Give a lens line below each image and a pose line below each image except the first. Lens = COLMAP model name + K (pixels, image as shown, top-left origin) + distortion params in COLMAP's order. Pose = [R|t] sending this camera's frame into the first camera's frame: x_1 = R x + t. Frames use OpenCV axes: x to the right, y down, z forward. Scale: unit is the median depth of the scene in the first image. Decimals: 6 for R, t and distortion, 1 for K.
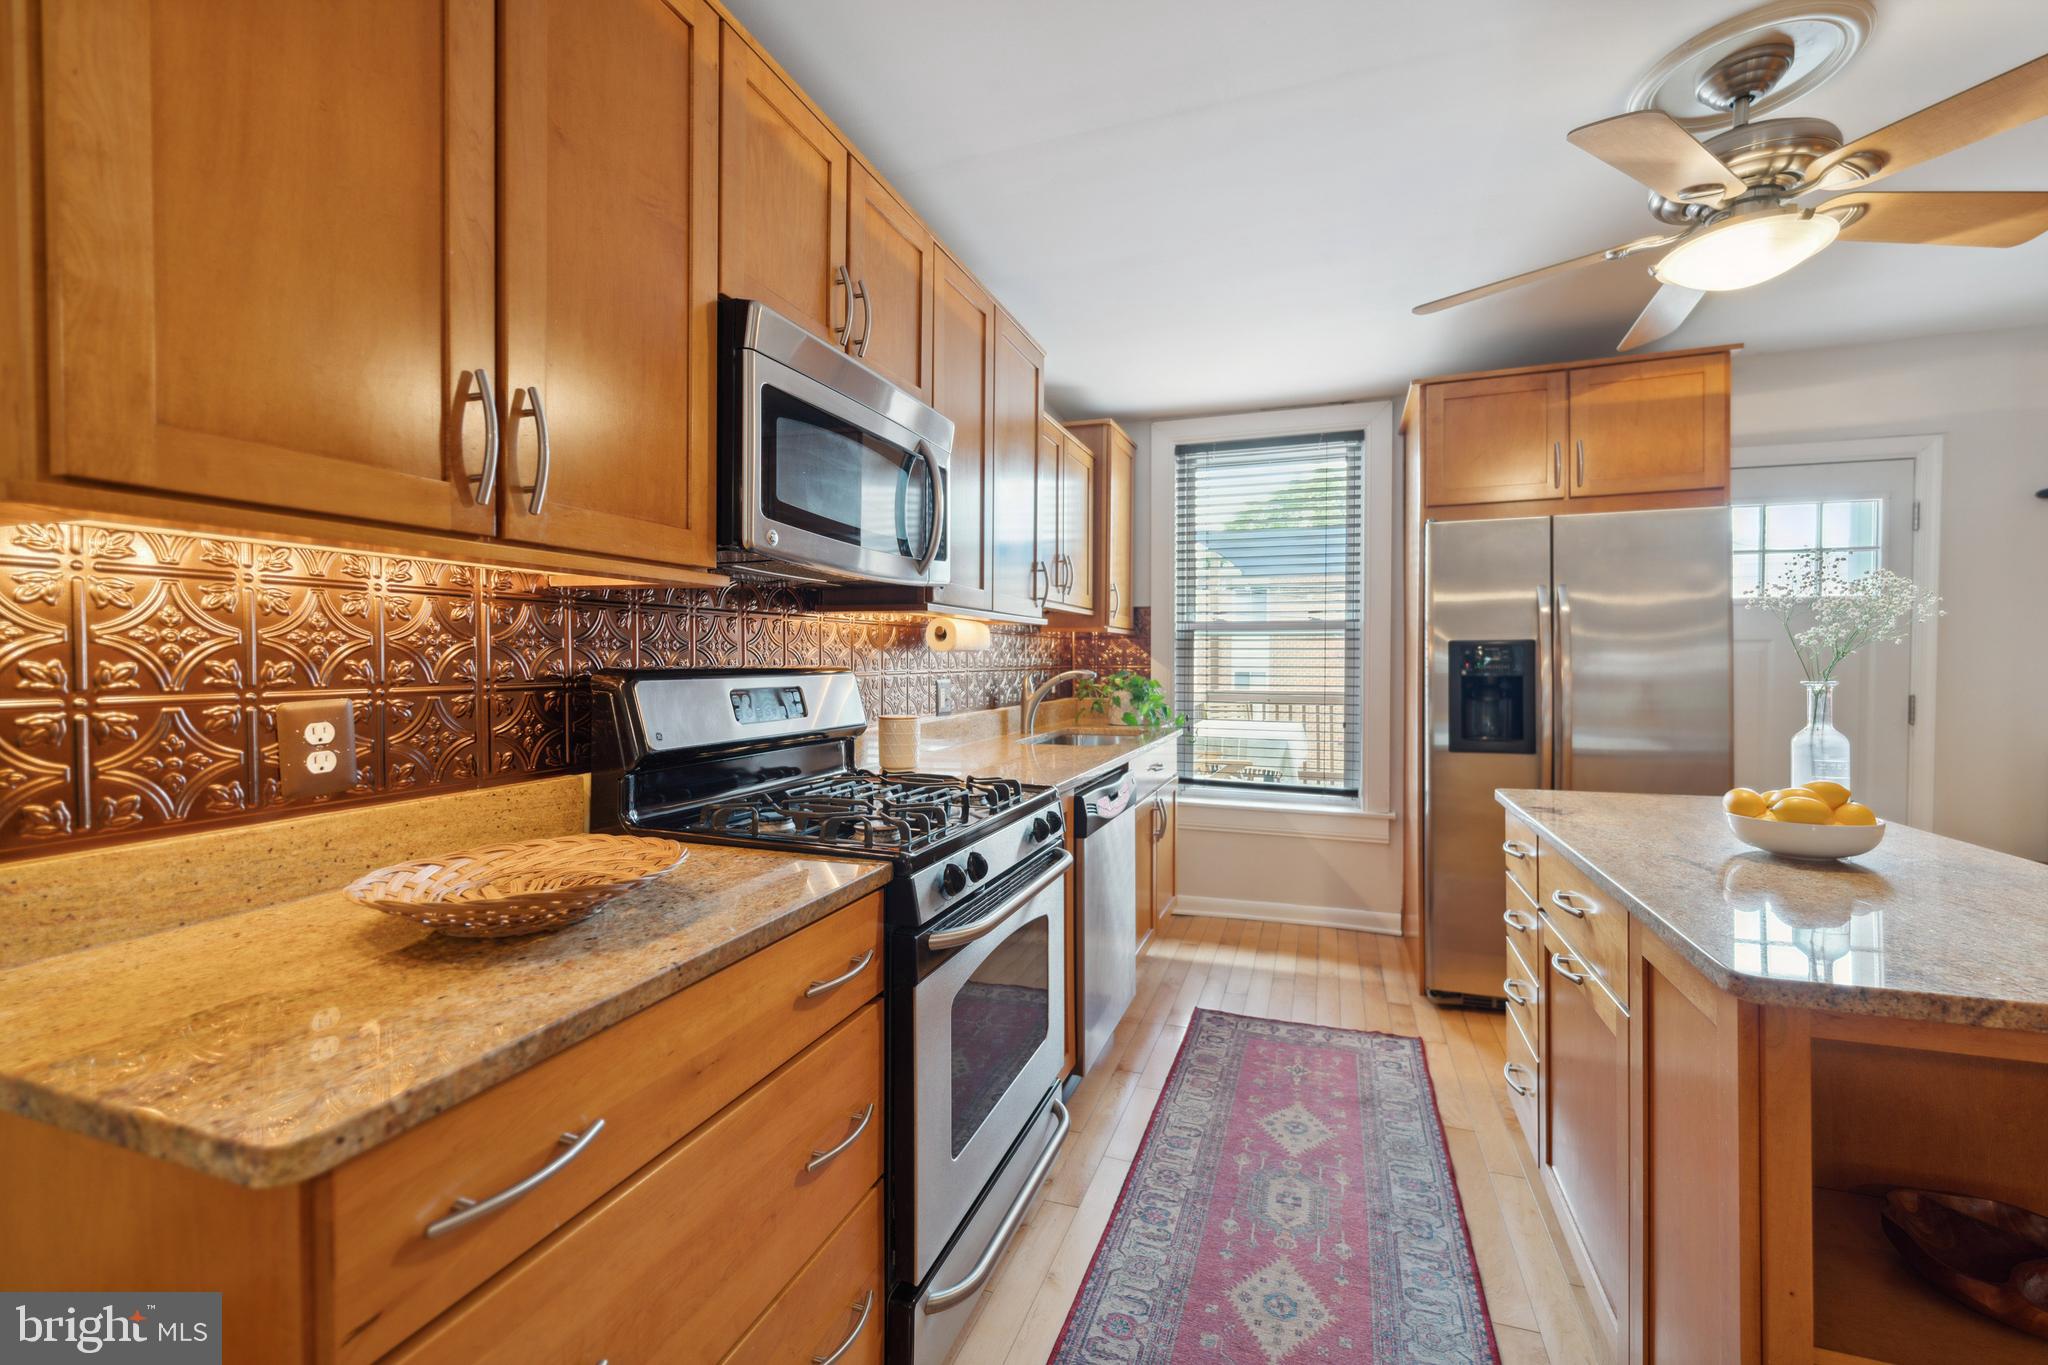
lens RADIAL K [[832.1, 0, 1048.6], [0, 832.1, 668.0], [0, 0, 1]] dist [0.001197, -0.000954]
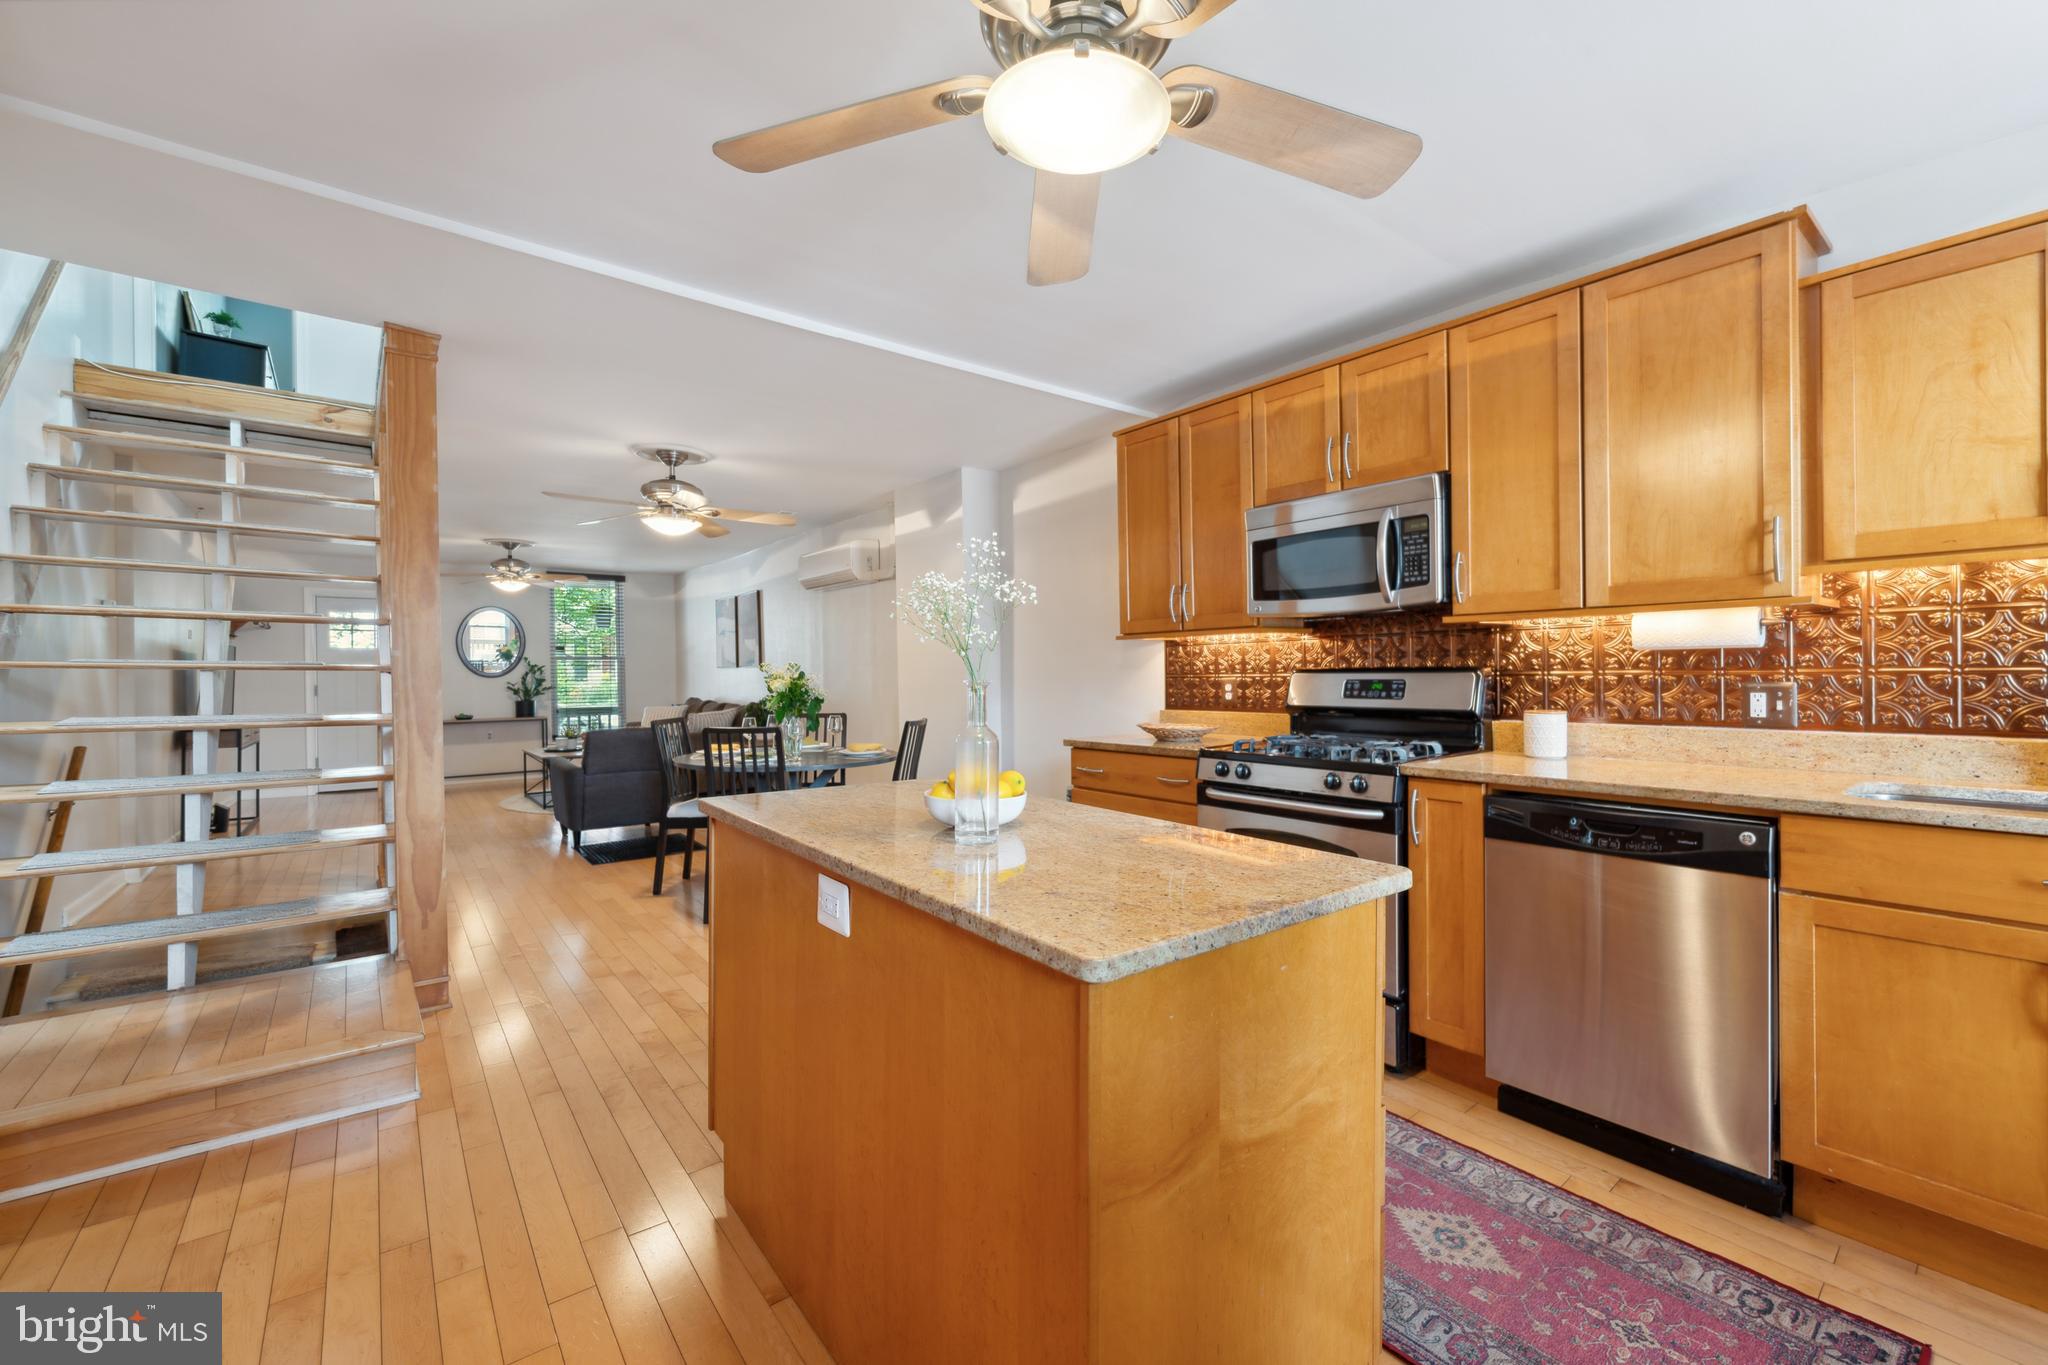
lens RADIAL K [[841.0, 0, 1058.3], [0, 841.0, 674.6], [0, 0, 1]] dist [-0.000018, -0.000148]
pose [[-0.521740, 0.003555, -0.853097, 1.076827], [-0.004484, 0.999966, 0.006909, 0.003183], [0.853092, 0.007430, -0.521707, 0.996707]]
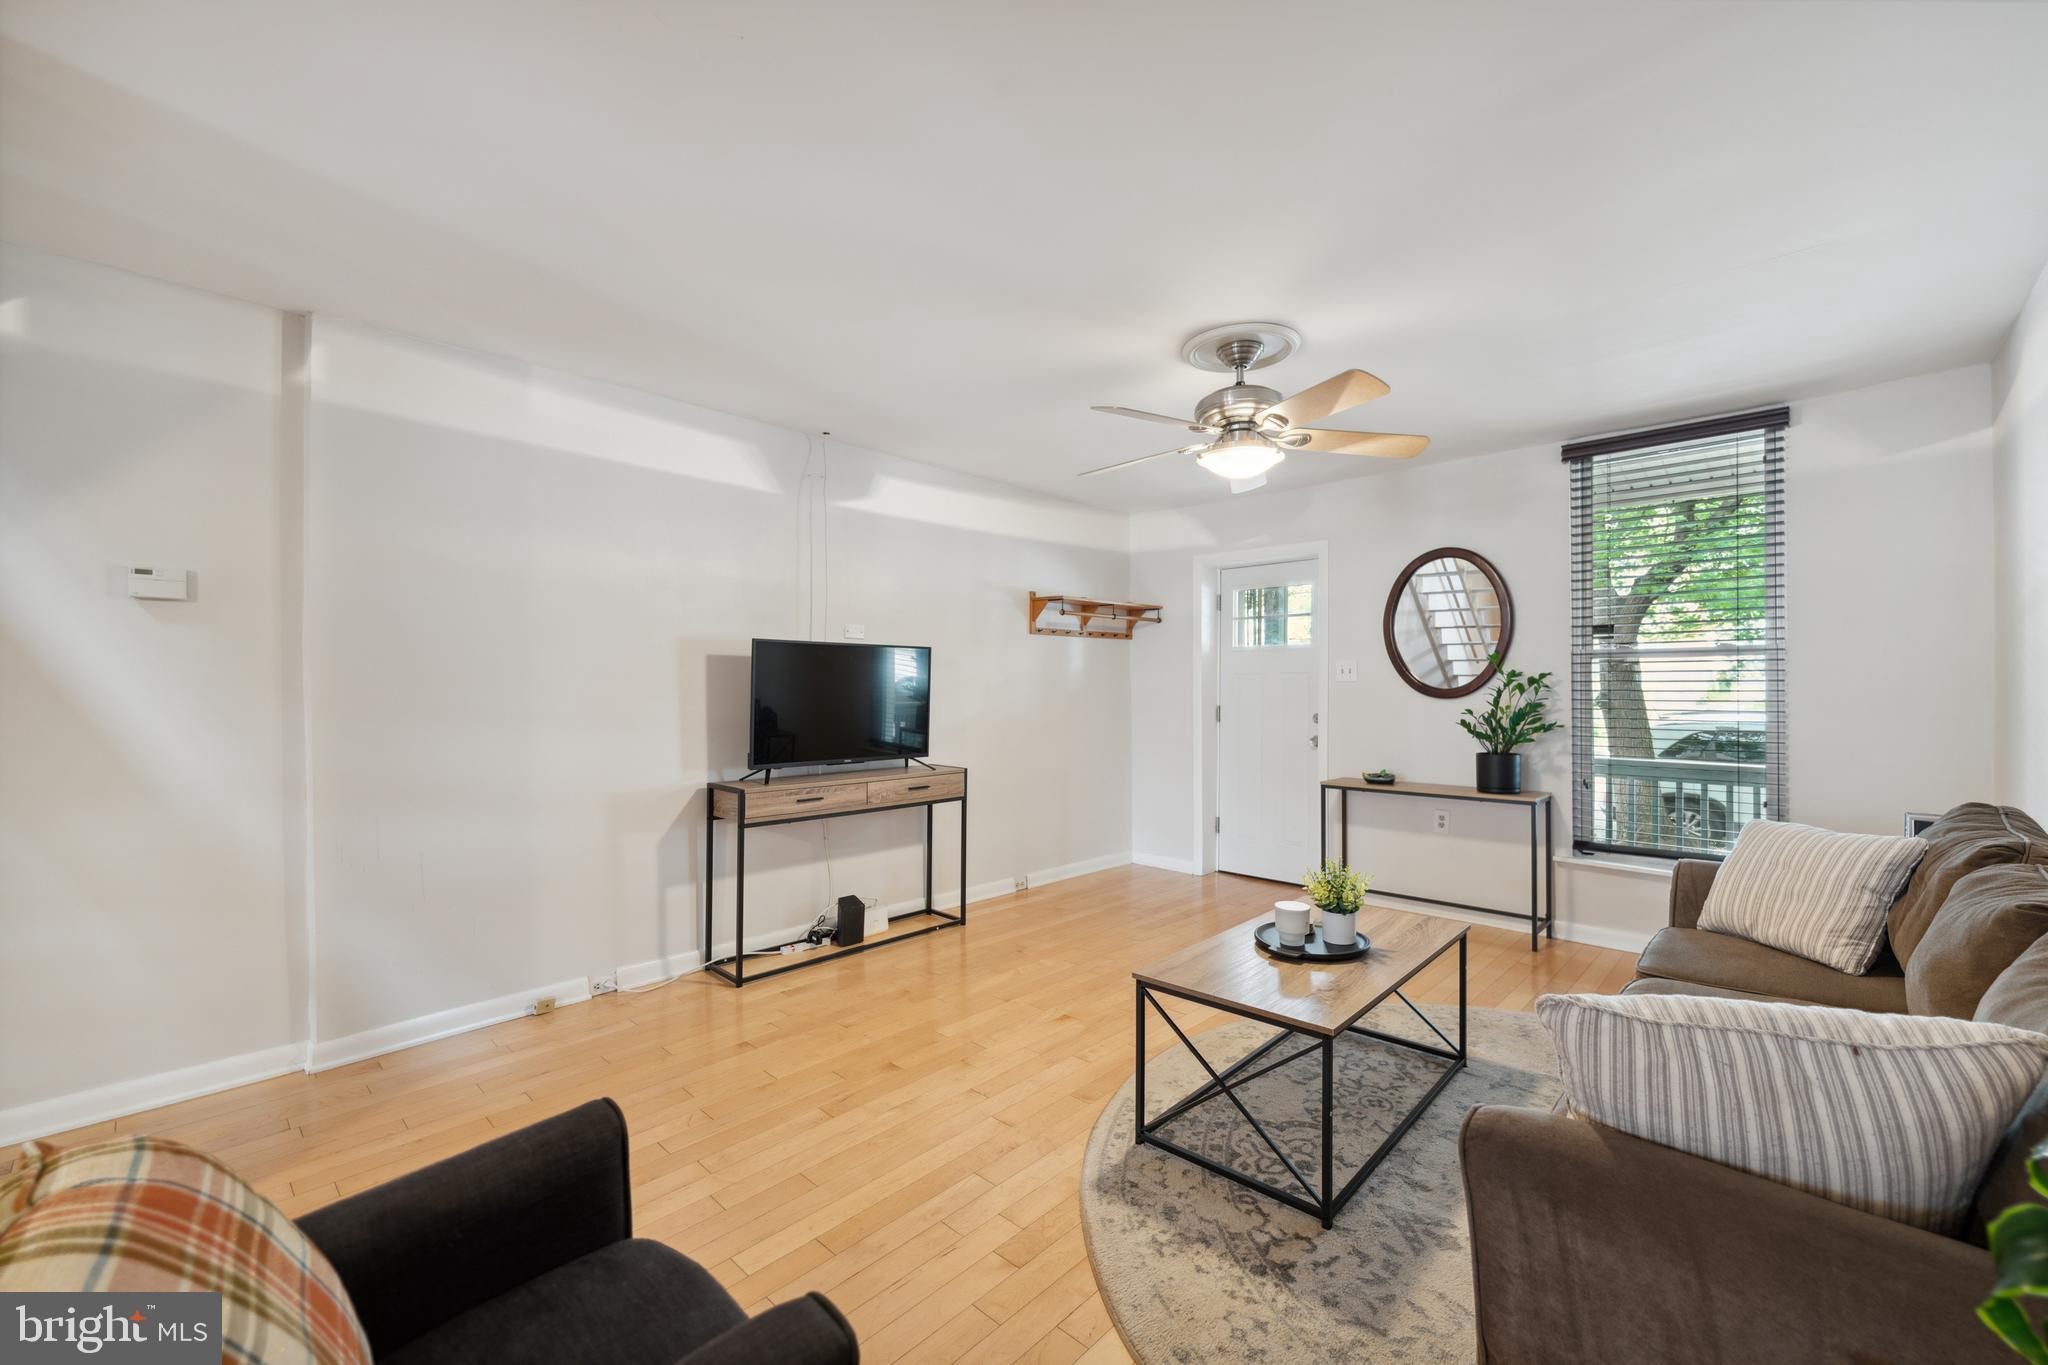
lens RADIAL K [[827.0, 0, 1057.3], [0, 827.0, 687.3], [0, 0, 1]] dist [-0.002480, -0.000615]
pose [[-0.918747, -0.000598, 0.394846, -0.793818], [0.006456, 0.999842, 0.016537, -0.004045], [-0.394794, 0.017742, -0.918599, -1.265720]]
